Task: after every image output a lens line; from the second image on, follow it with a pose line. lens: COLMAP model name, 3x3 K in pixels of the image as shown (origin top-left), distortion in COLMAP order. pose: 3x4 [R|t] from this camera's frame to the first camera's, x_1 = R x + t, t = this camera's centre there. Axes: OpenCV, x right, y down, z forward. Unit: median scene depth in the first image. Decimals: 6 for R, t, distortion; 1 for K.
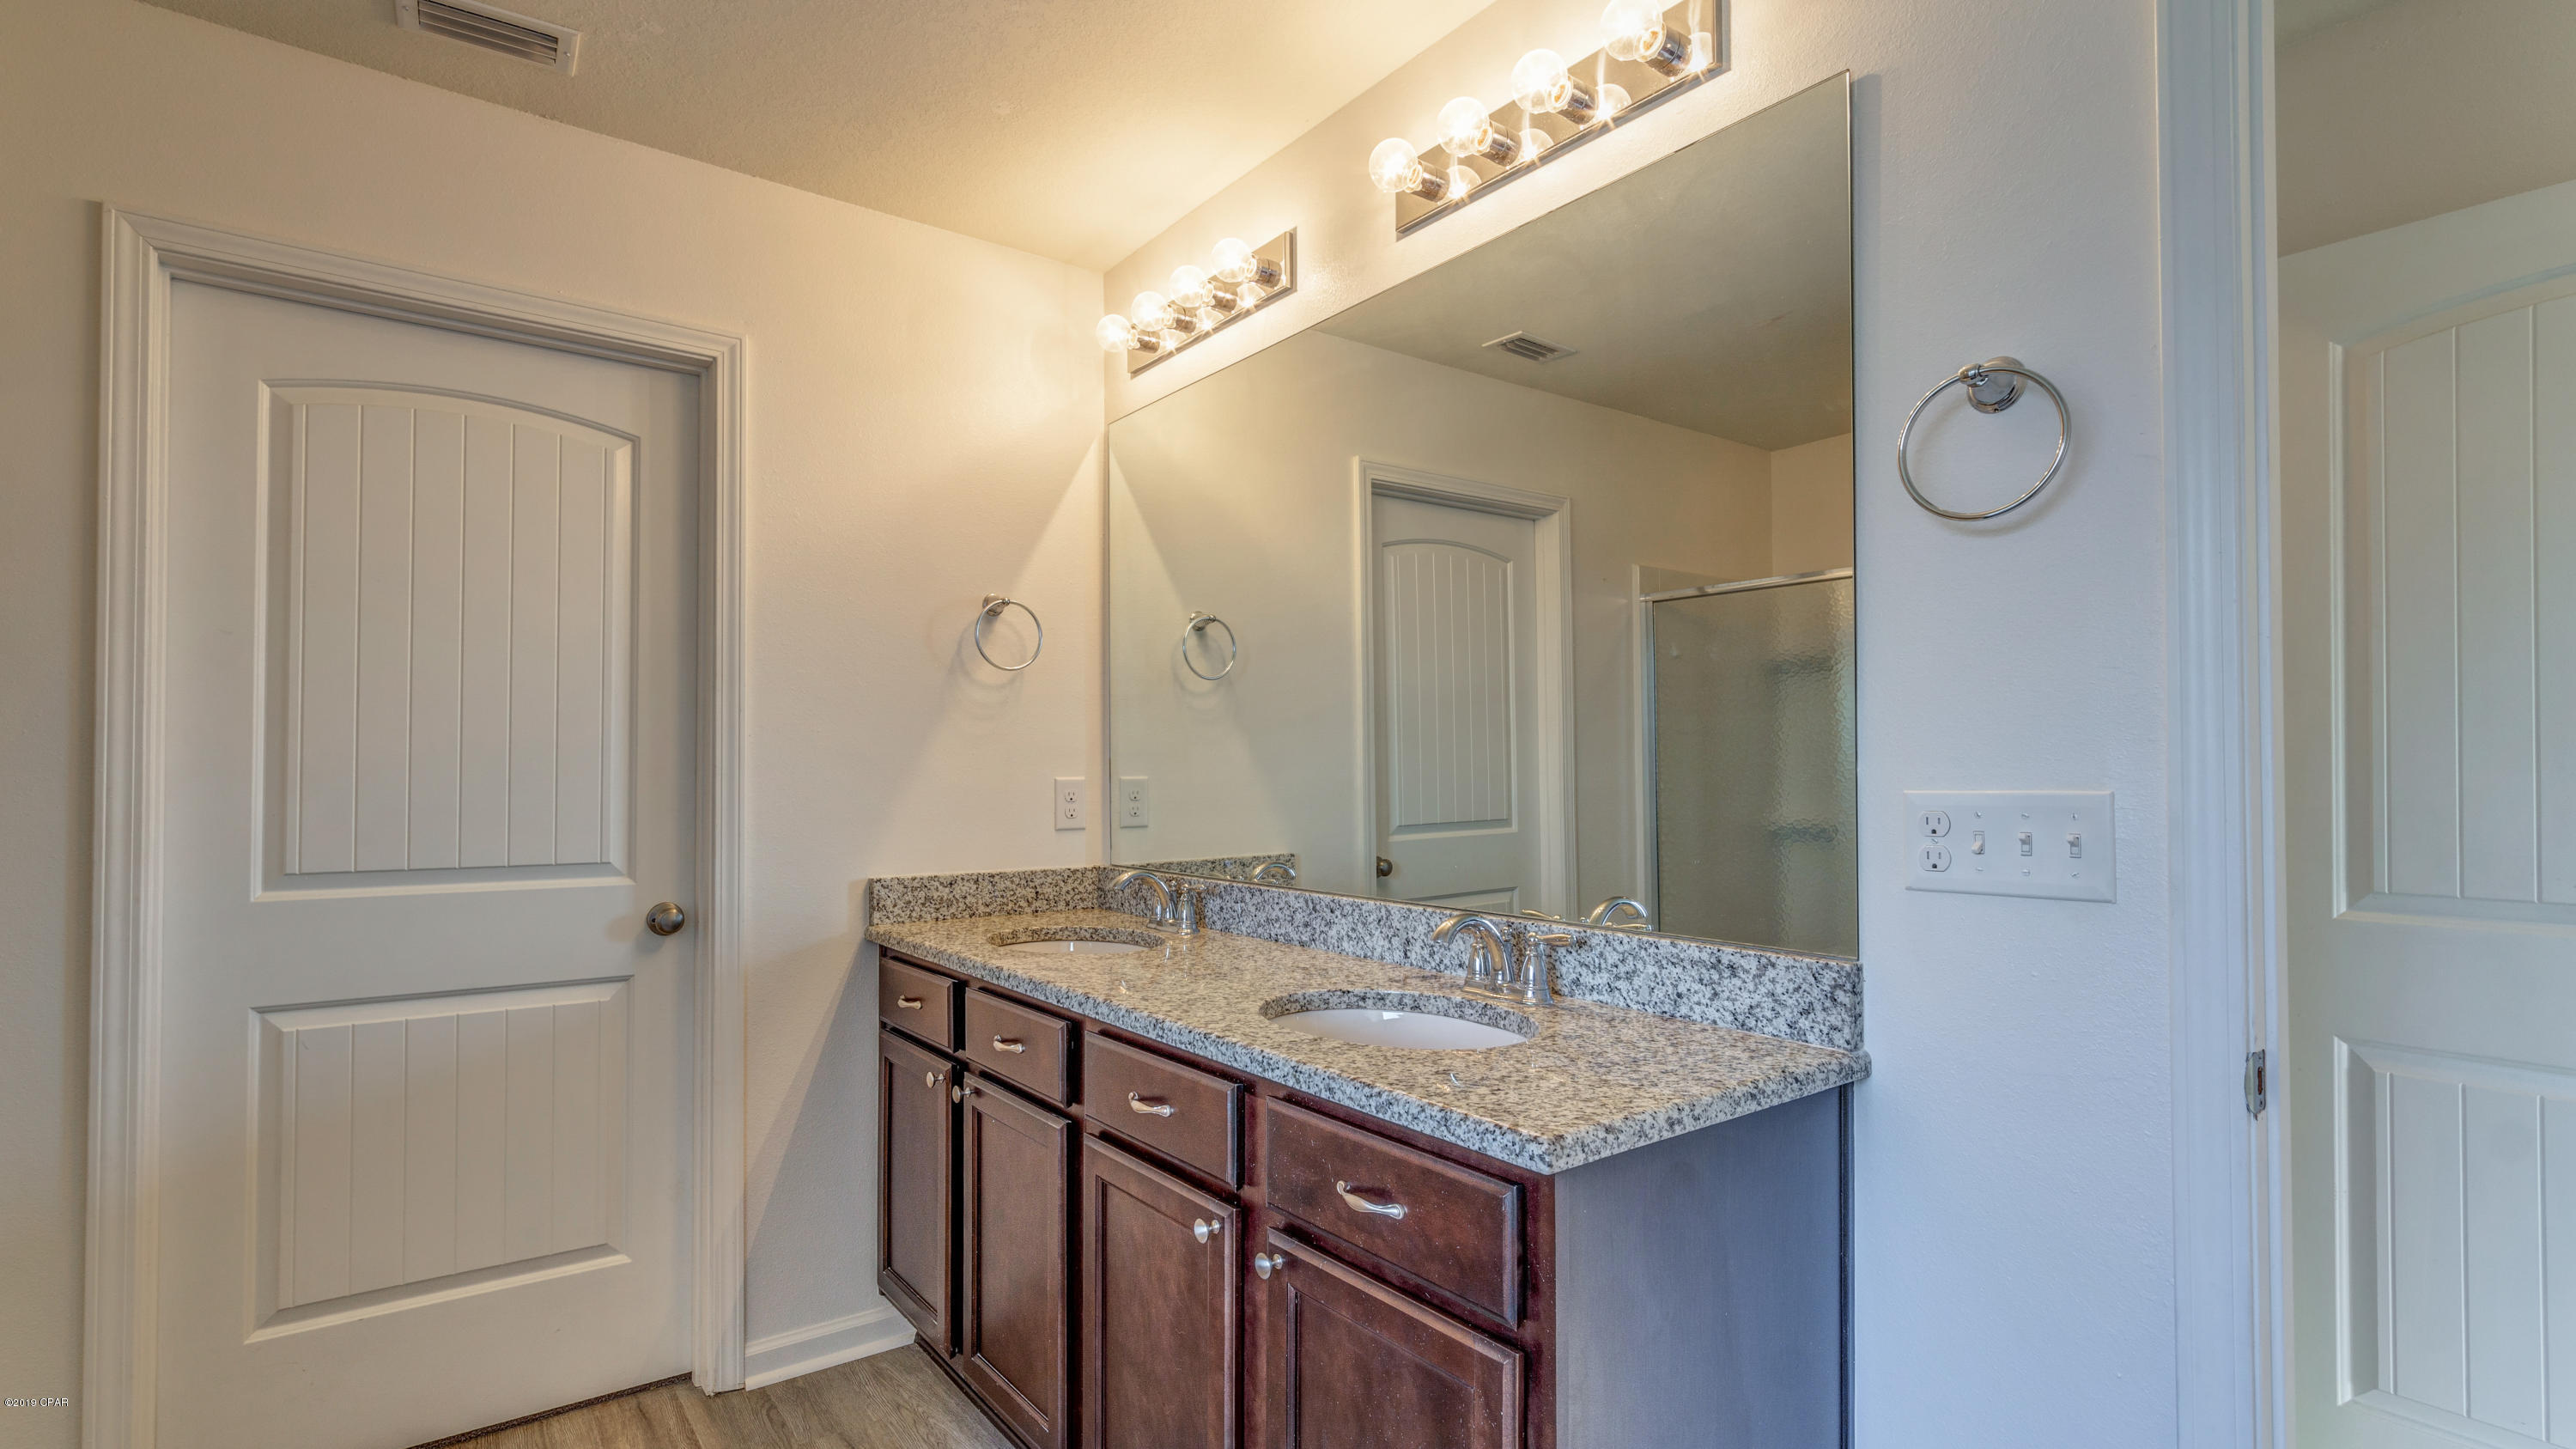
lens RADIAL K [[1220.9, 0, 1274.6], [0, 1220.9, 756.8], [0, 0, 1]] dist [0.001086, 0.000300]
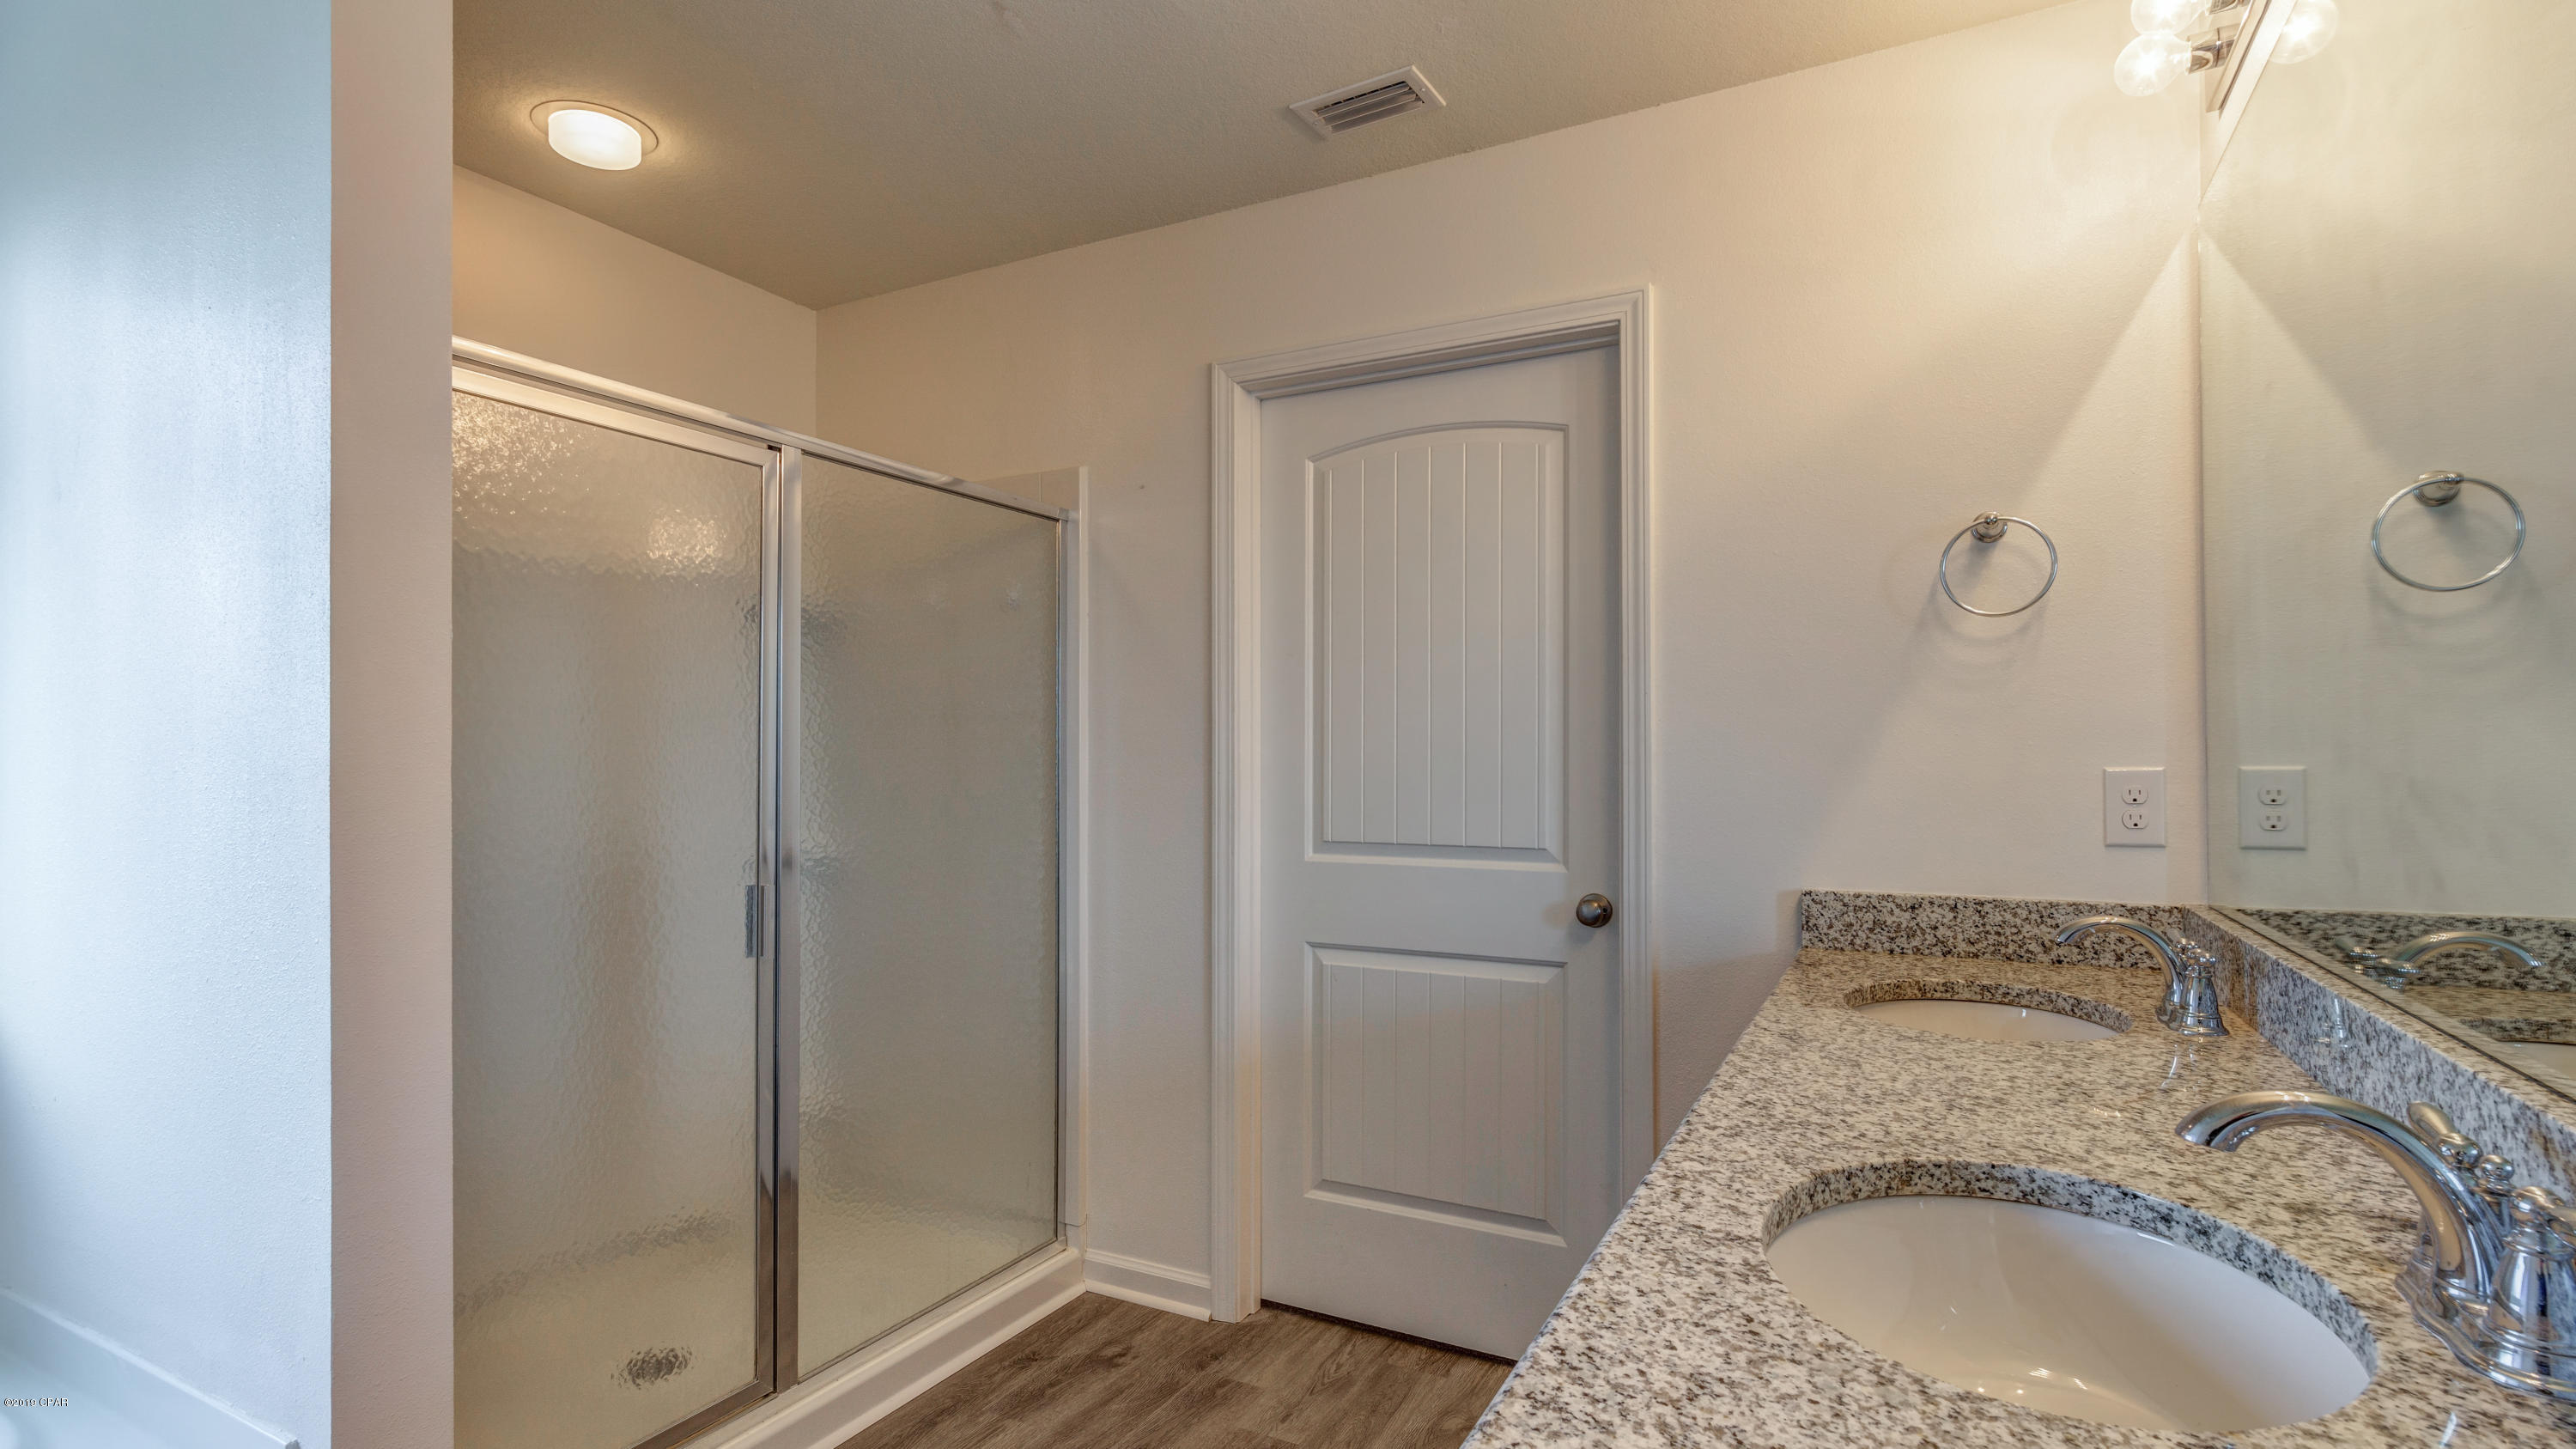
lens RADIAL K [[1220.9, 0, 1274.6], [0, 1220.9, 756.8], [0, 0, 1]] dist [0.001086, 0.000300]
pose [[0.422039, -0.004991, -0.906564, 0.265496], [0.013381, 0.999910, 0.000725, 0.005121], [0.906479, -0.012437, 0.422068, 0.338879]]
